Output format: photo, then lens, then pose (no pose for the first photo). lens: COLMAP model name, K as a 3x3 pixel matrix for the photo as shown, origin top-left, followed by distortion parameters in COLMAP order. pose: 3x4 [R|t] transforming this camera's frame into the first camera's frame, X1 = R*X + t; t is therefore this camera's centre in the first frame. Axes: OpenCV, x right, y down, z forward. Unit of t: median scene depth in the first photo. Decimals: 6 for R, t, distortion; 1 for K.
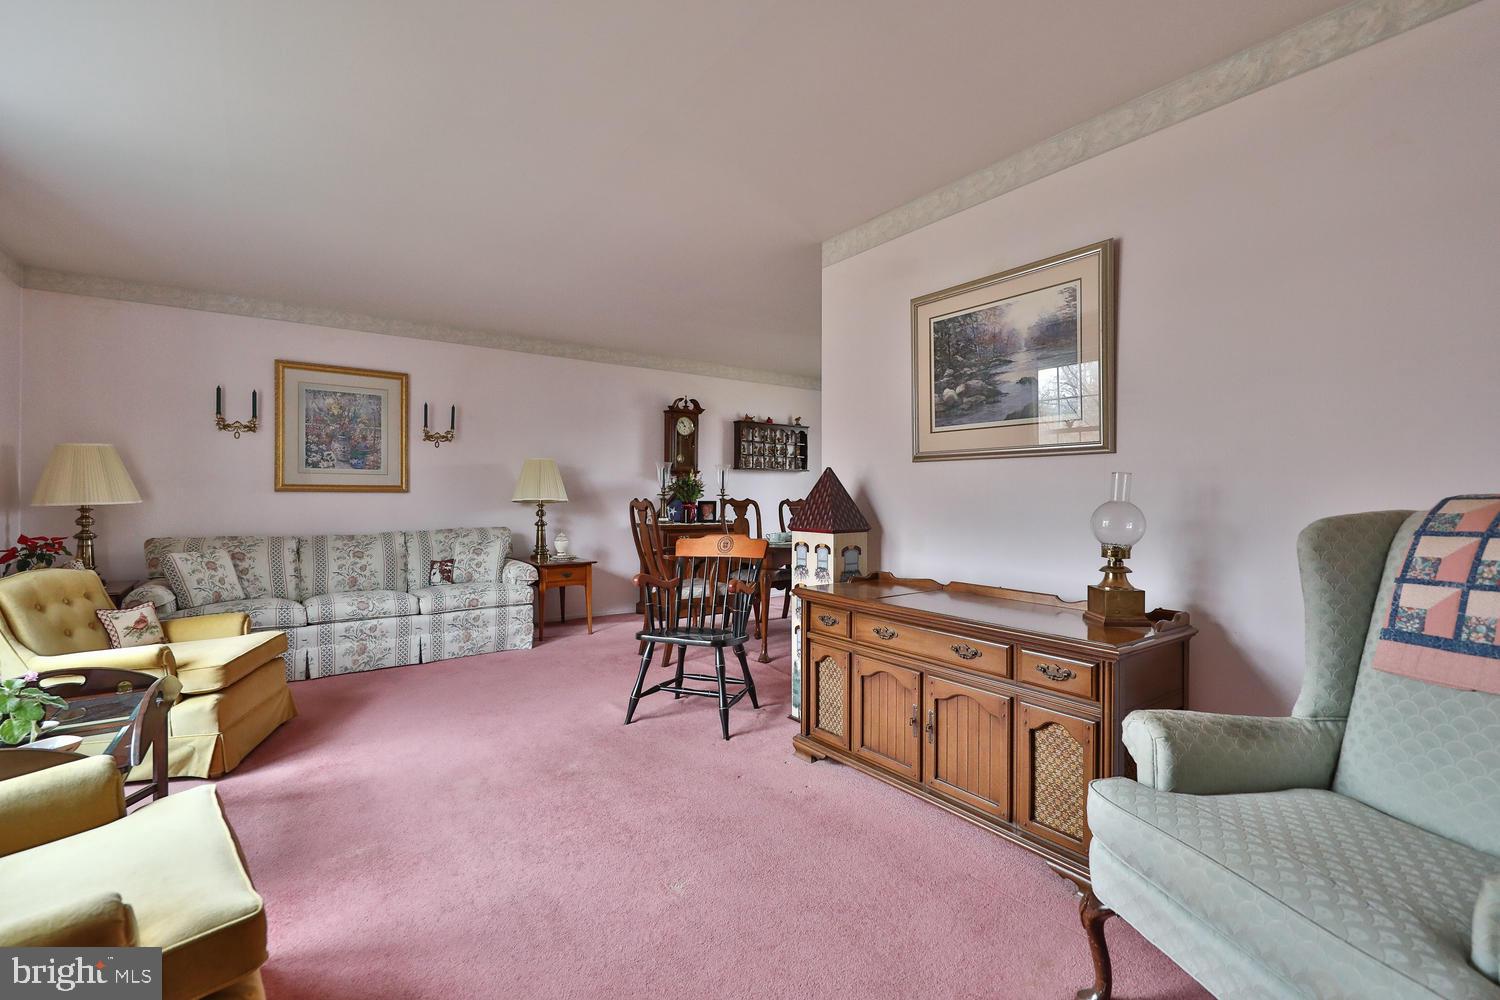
lens RADIAL K [[683.8, 0, 744.9], [0, 683.8, 498.5], [0, 0, 1]] dist [0.011550, -0.006940]
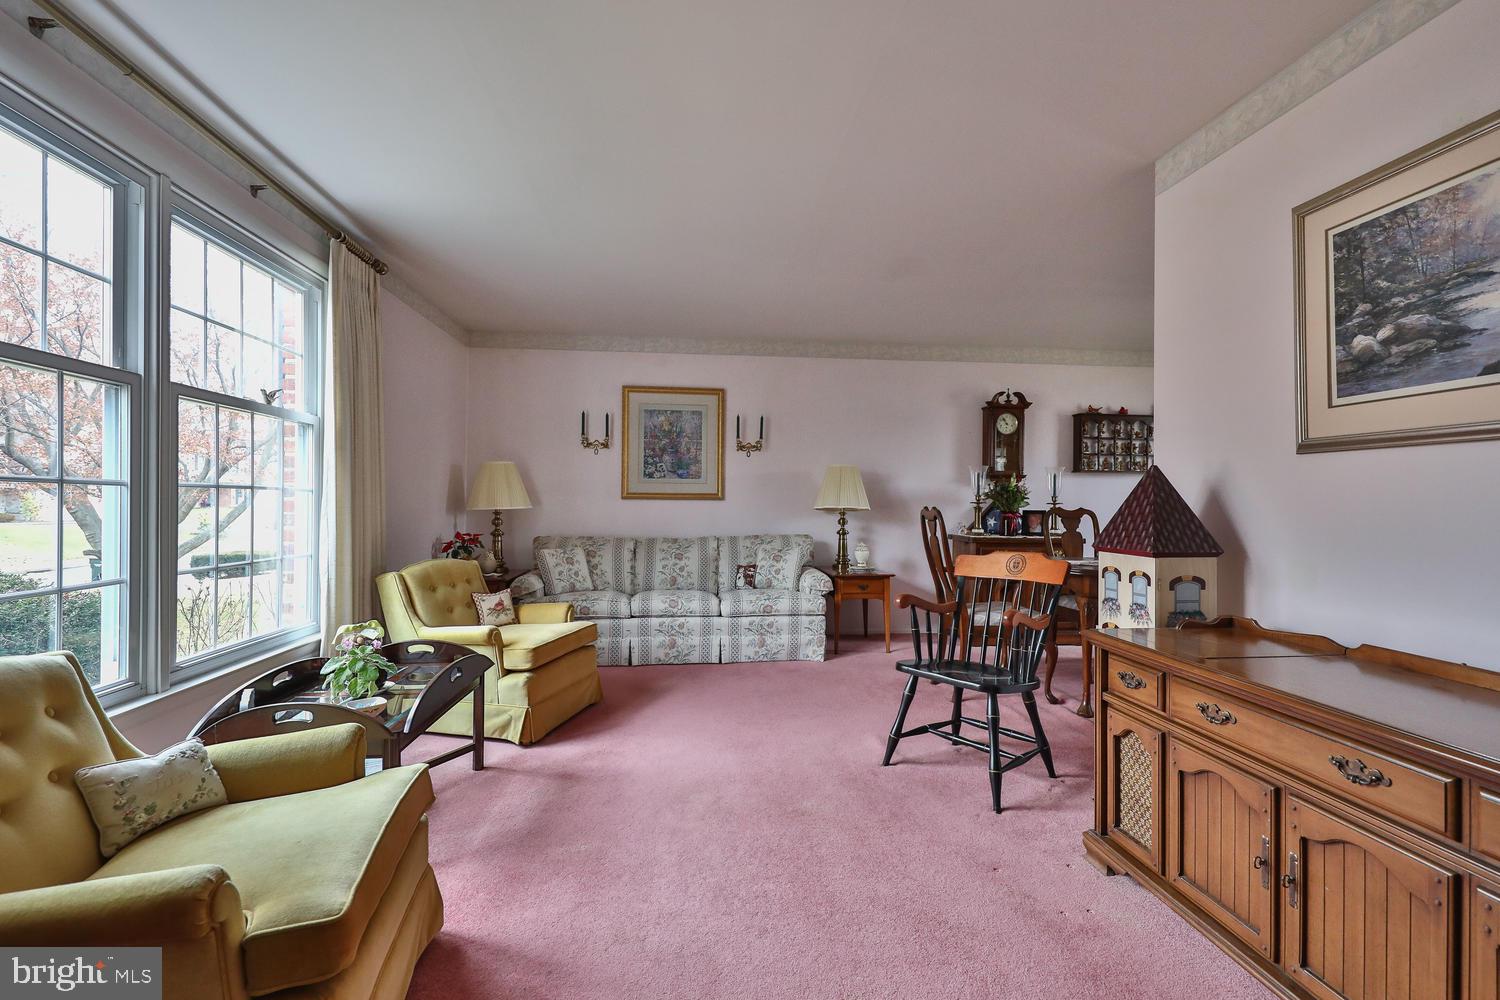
lens RADIAL K [[683.8, 0, 740.3], [0, 683.8, 499.8], [0, 0, 1]] dist [0.011550, -0.006940]
pose [[0.864057, 0.000722, -0.503394, 0.108768], [-0.005470, 0.999953, -0.007955, -0.001073], [0.503365, 0.009627, 0.864020, 0.151651]]
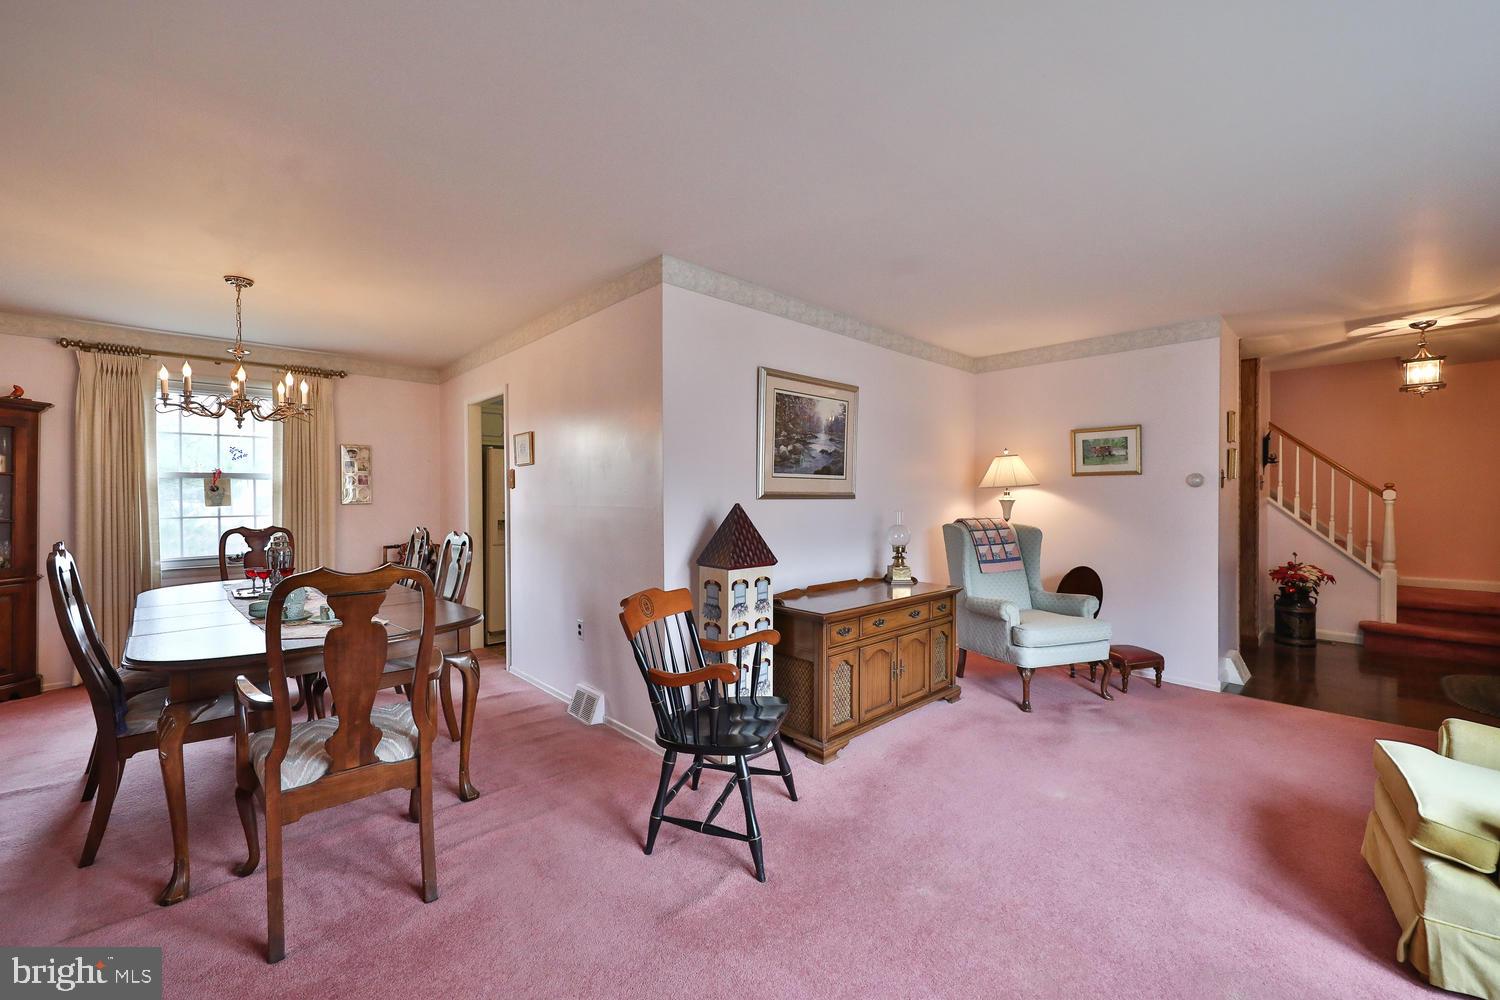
lens RADIAL K [[592.0, 0, 760.6], [0, 592.0, 501.1], [0, 0, 1]] dist [0.000399, 0.000511]
pose [[-0.154206, -0.014282, 0.987935, -0.755248], [0.002819, 0.999885, 0.014894, -0.061730], [-0.988035, 0.005082, -0.154148, 1.092704]]
